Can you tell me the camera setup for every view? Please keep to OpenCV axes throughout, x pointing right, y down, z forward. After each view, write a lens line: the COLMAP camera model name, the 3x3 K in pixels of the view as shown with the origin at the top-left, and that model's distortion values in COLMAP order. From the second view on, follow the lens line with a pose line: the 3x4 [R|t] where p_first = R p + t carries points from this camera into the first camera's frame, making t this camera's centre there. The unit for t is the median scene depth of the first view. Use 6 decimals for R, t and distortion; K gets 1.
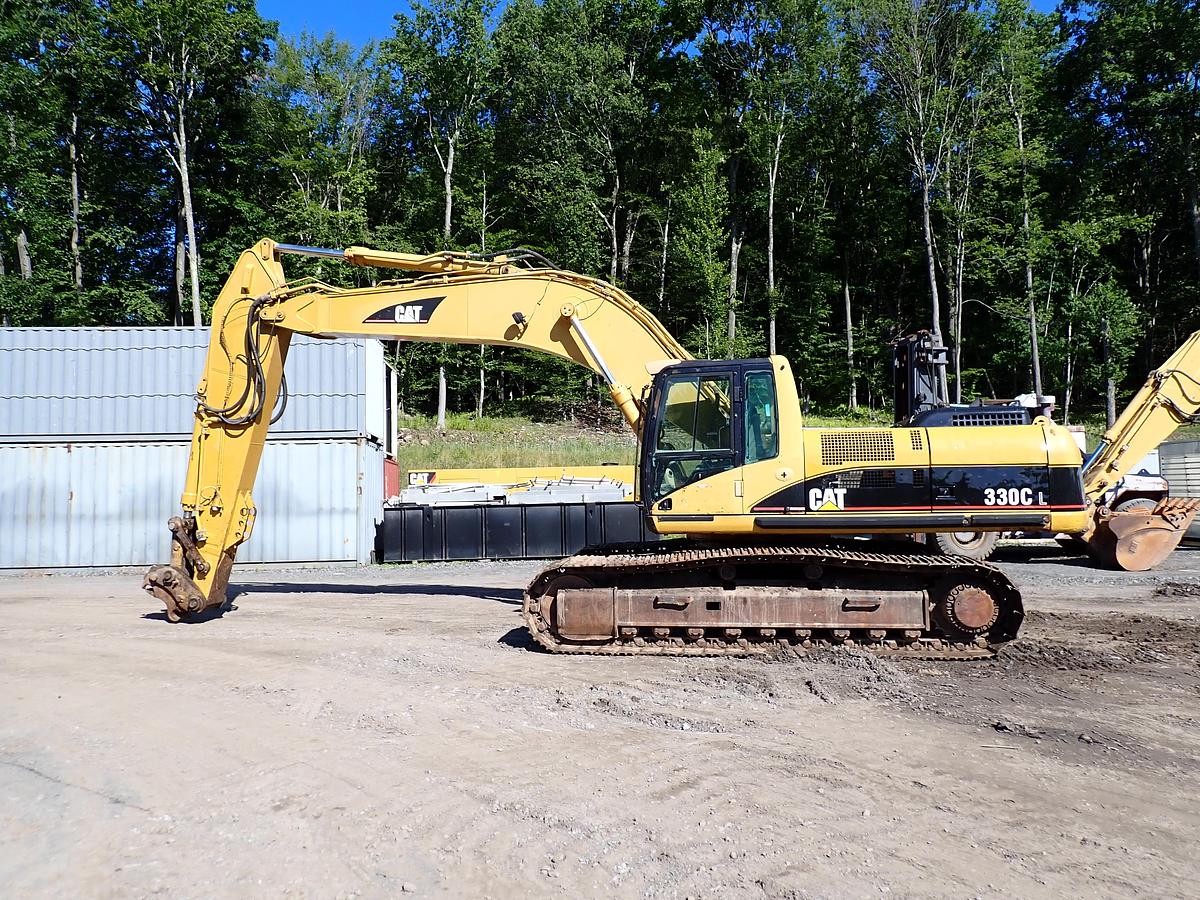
lens RADIAL K [[879.9, 0, 600.9], [0, 879.9, 441.2], [0, 0, 1]] dist [-0.004888, -0.000779]
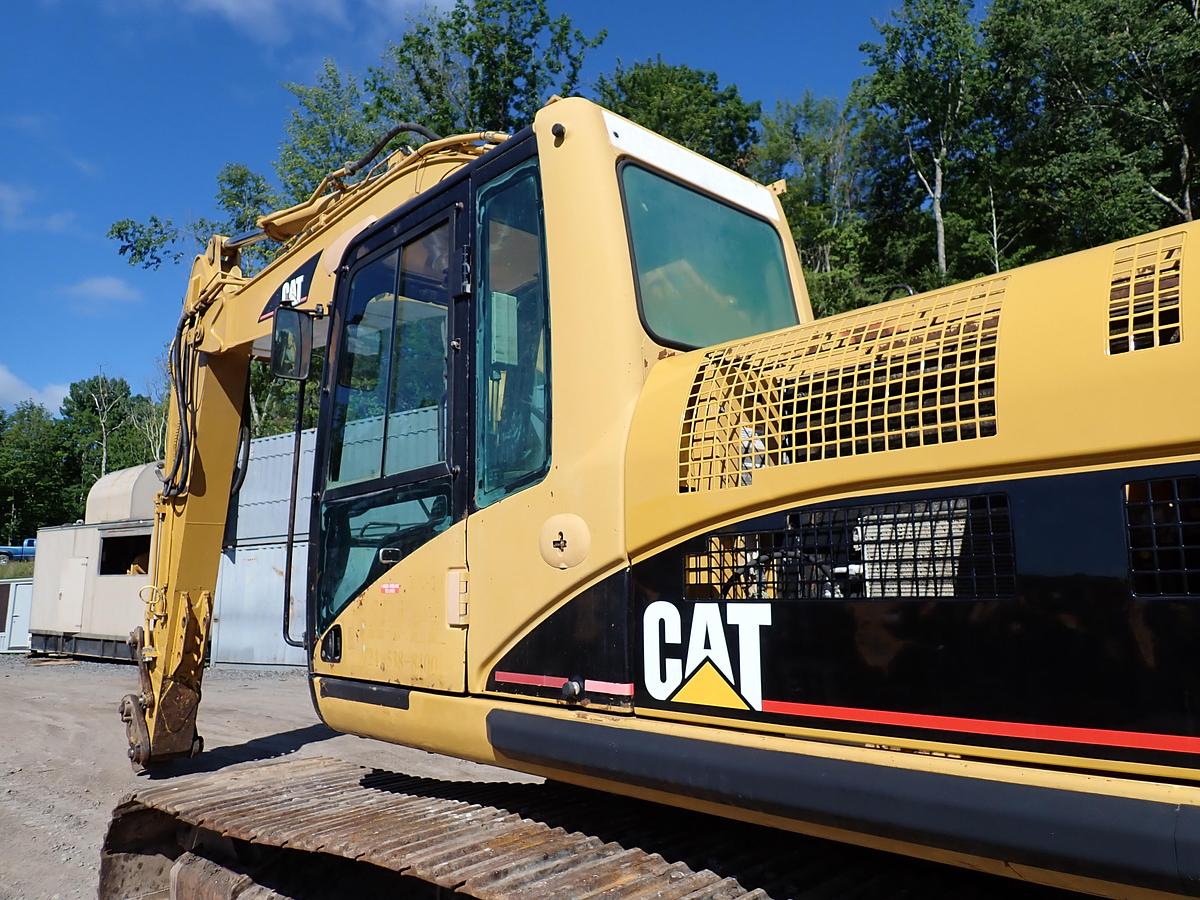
lens RADIAL K [[879.9, 0, 599.4], [0, 879.9, 442.9], [0, 0, 1]] dist [-0.004888, -0.000779]
pose [[0.782474, -0.105738, -0.613641, 0.178058], [0.048304, 0.992815, -0.109479, 0.018369], [0.620807, 0.056023, 0.781959, 0.391520]]
